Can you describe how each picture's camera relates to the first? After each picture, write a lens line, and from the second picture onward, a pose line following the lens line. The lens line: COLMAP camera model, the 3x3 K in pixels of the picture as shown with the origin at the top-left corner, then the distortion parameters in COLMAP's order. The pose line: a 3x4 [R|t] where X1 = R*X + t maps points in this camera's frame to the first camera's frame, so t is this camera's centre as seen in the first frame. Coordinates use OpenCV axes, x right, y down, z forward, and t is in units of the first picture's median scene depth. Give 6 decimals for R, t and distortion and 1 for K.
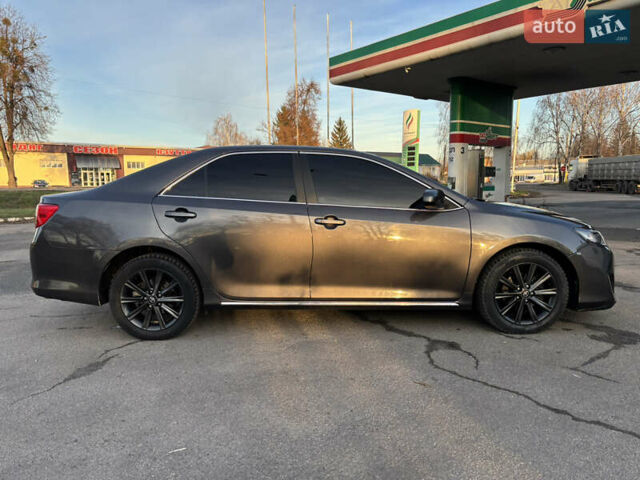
lens RADIAL K [[527.5, 0, 320.0], [0, 527.5, 240.0], [0, 0, 1]] dist [0.006179, 0.002995]
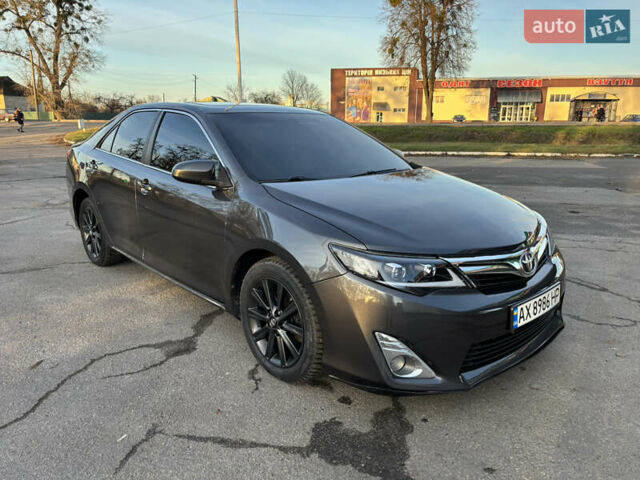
lens RADIAL K [[527.5, 0, 320.0], [0, 527.5, 240.0], [0, 0, 1]] dist [0.006179, 0.002995]
pose [[0.611928, 0.186678, -0.768567, 0.160798], [-0.086528, 0.981714, 0.169557, -0.021666], [0.786166, -0.037254, 0.616891, 0.107207]]
